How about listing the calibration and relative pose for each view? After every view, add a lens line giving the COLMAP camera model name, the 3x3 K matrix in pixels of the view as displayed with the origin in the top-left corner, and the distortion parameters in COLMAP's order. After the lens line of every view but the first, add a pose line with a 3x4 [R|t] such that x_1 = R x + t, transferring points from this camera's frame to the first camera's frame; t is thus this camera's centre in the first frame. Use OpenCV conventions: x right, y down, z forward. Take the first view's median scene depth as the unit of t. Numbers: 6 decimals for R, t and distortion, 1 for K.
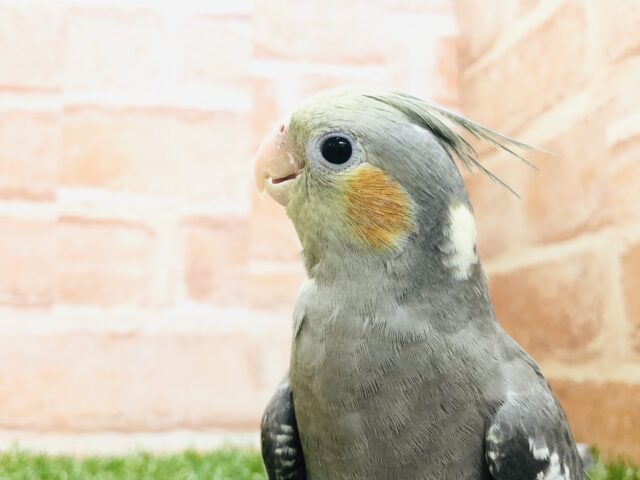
lens RADIAL K [[727.9, 0, 324.8], [0, 727.9, 238.9], [0, 0, 1]] dist [-0.050018, 0.000000]
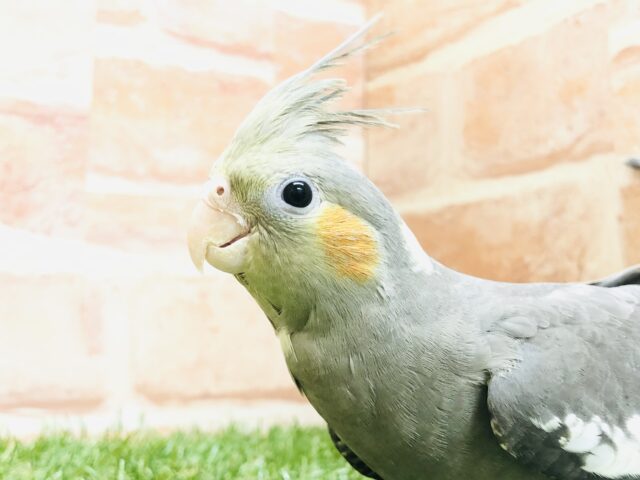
lens RADIAL K [[868.7, 0, 318.9], [0, 868.7, 244.5], [0, 0, 1]] dist [-0.005733, 0.000000]
pose [[0.943905, 0.054986, 0.325606, -0.165235], [-0.069556, 0.997023, 0.033266, 0.056529], [-0.322808, -0.054048, 0.944920, 0.134995]]
